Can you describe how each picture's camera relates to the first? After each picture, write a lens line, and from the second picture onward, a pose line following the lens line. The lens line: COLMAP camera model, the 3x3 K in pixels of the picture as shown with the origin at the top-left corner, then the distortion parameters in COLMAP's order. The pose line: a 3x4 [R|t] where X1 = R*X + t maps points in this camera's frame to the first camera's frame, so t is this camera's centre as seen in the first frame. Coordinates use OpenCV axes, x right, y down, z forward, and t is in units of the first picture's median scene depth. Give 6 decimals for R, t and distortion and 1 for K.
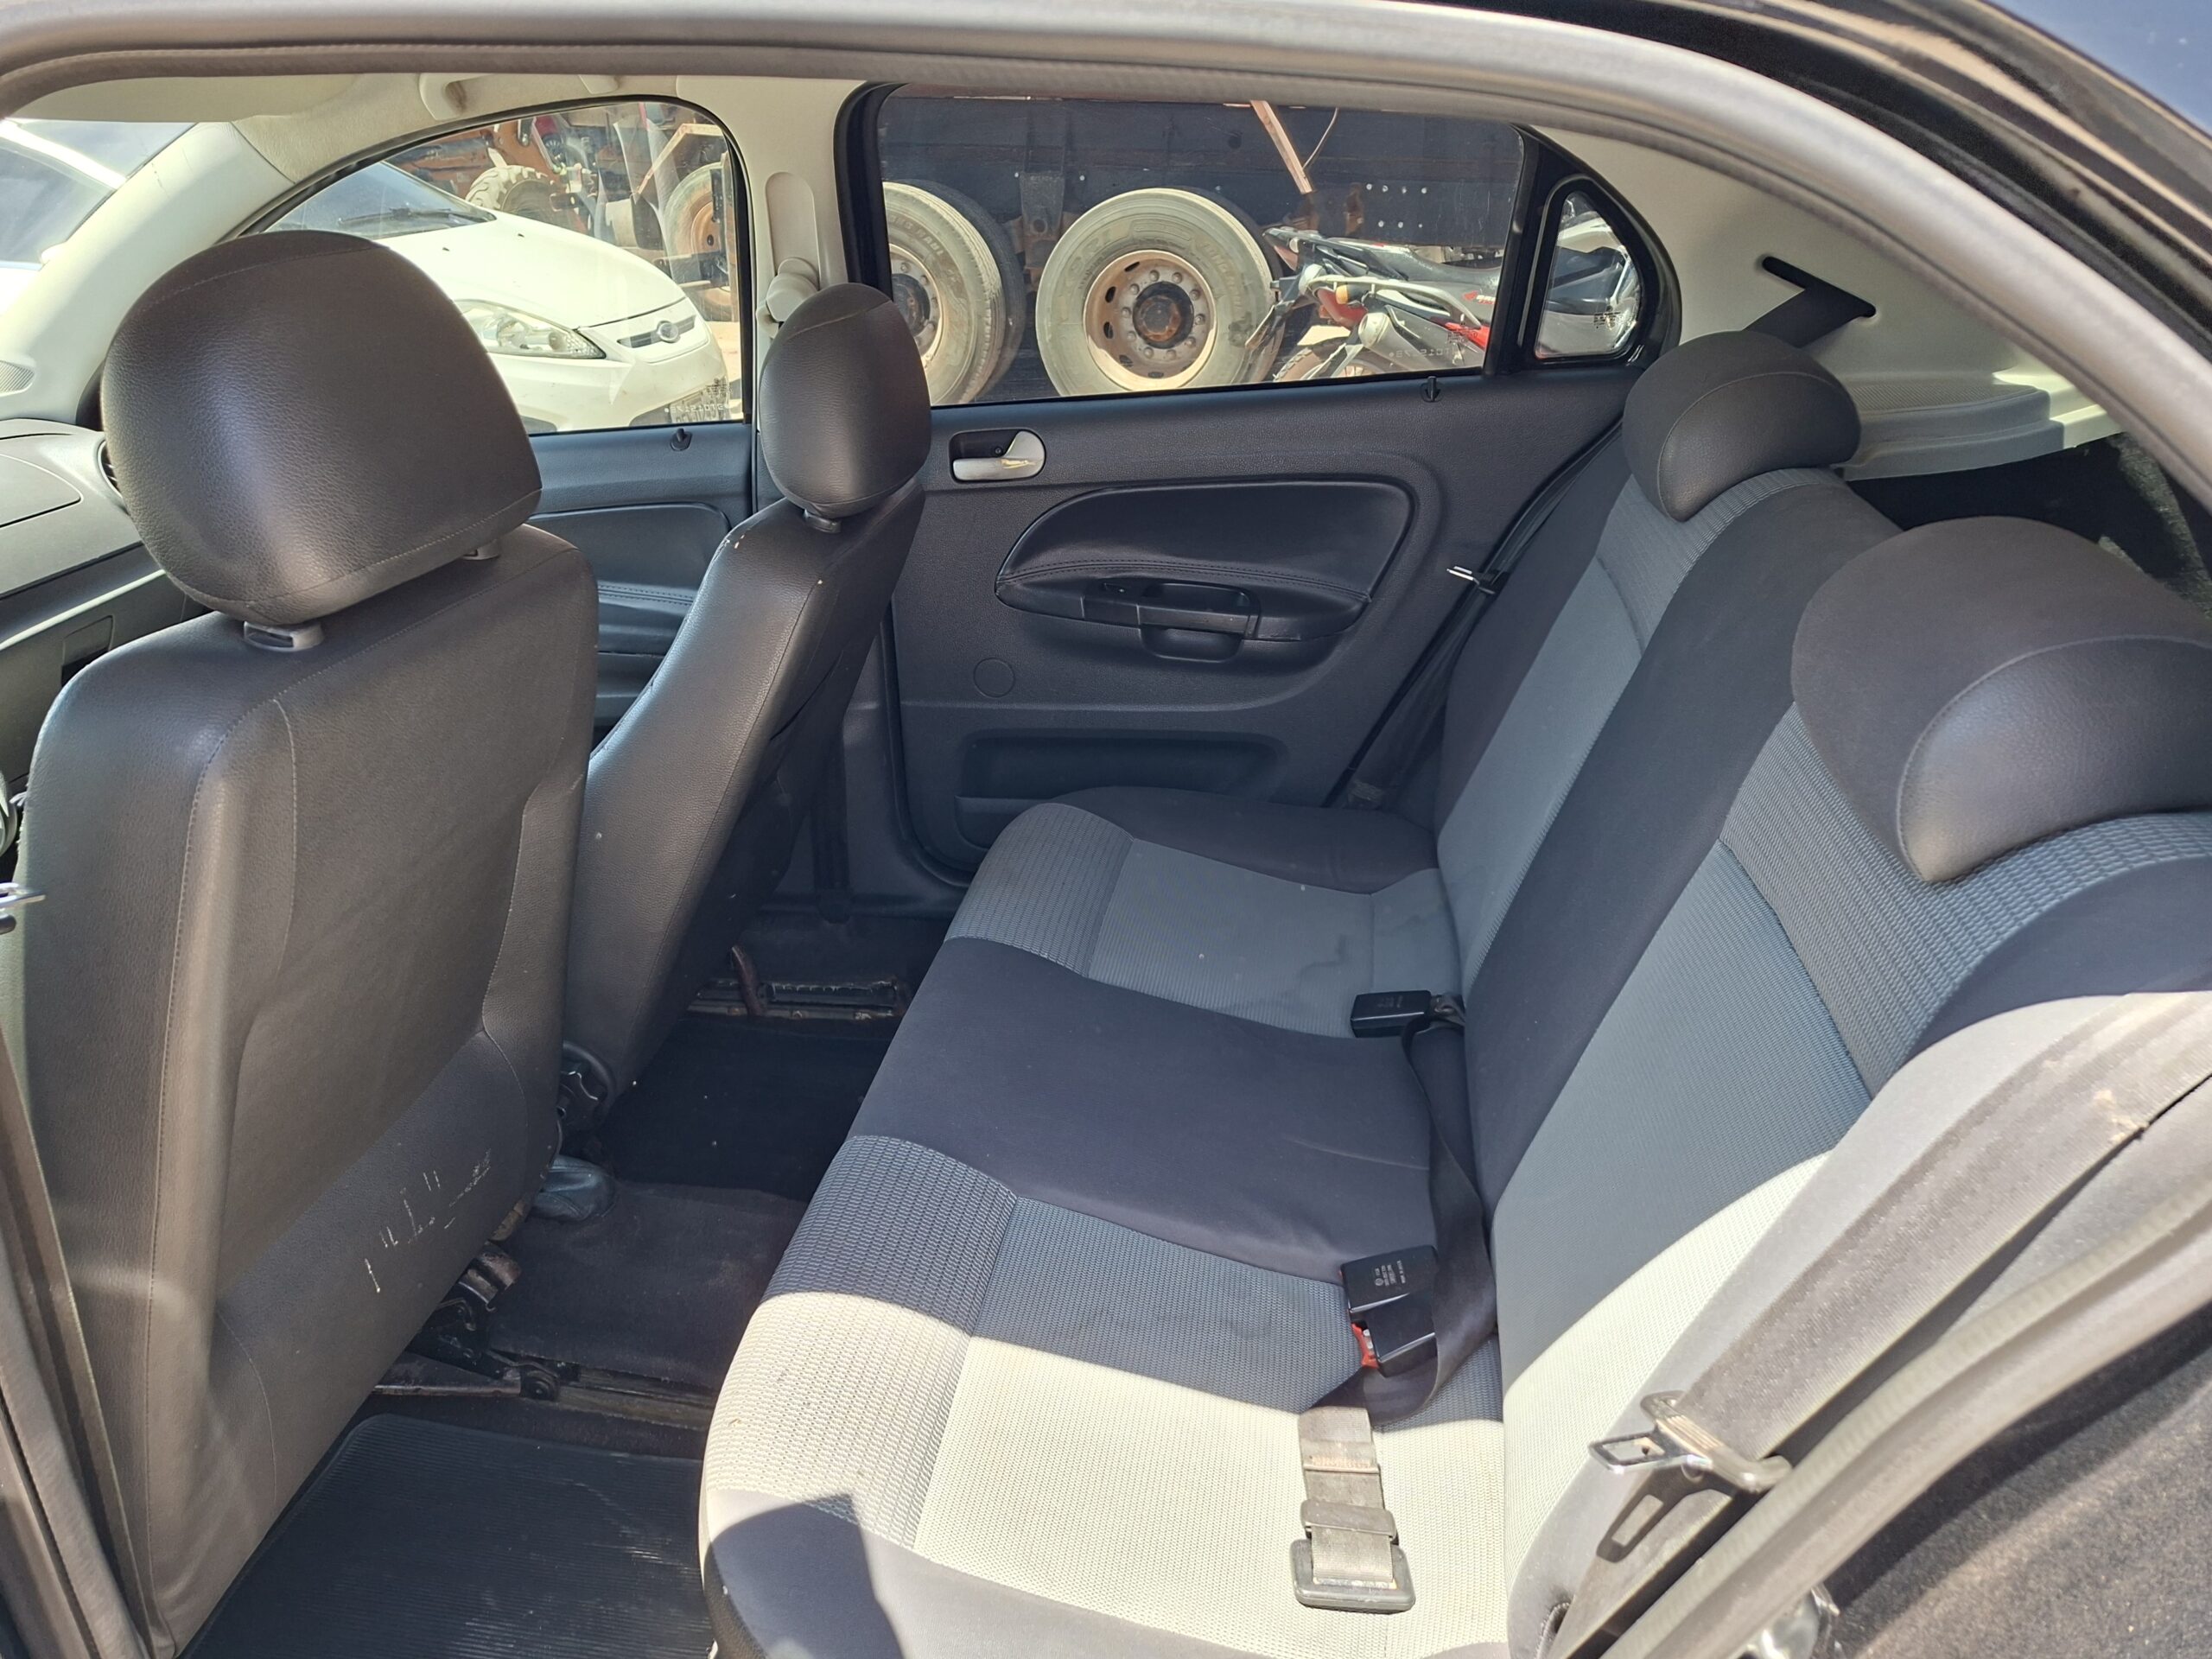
lens RADIAL K [[1553.2, 0, 1114.9], [0, 1553.2, 839.2], [0, 0, 1]] dist [0.055878, -0.052269]
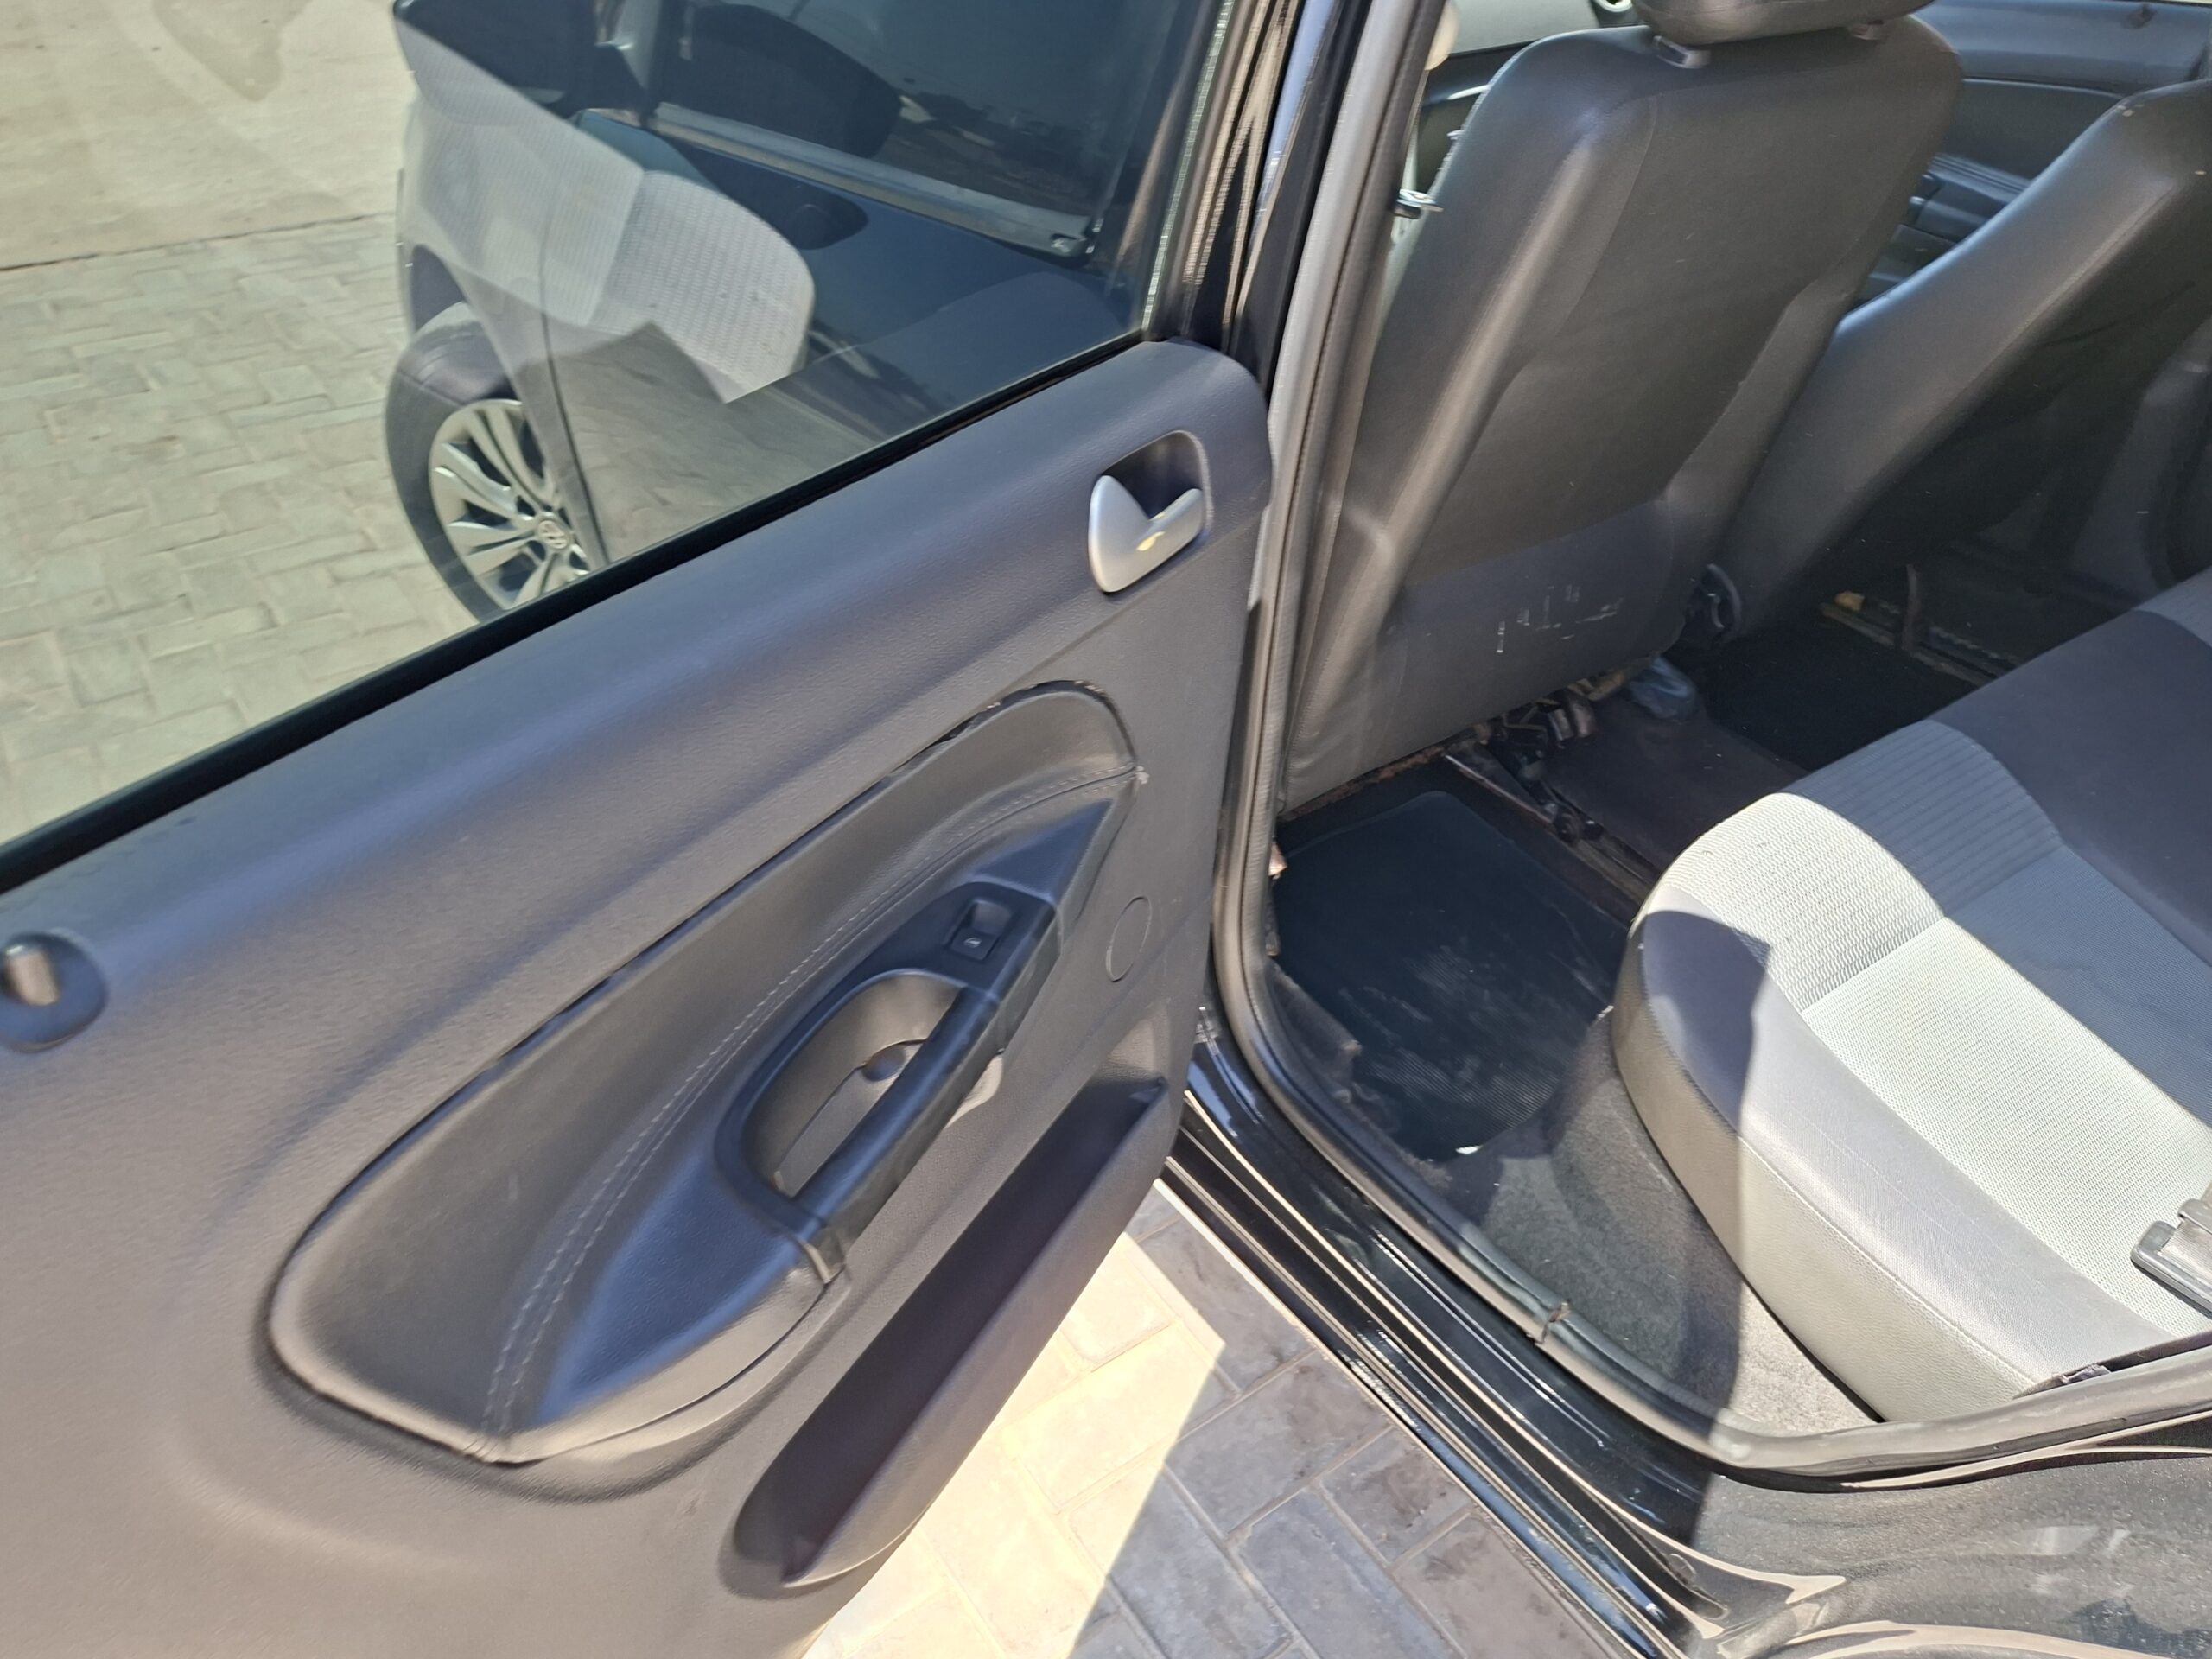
lens RADIAL K [[1600.1, 0, 1113.1], [0, 1600.1, 809.7], [0, 0, 1]] dist [0.009484, -0.002401]
pose [[0.676426, 0.461024, -0.574373, 0.114279], [-0.344475, 0.887337, 0.306546, 0.119544], [0.650987, -0.009499, 0.759029, -0.169985]]
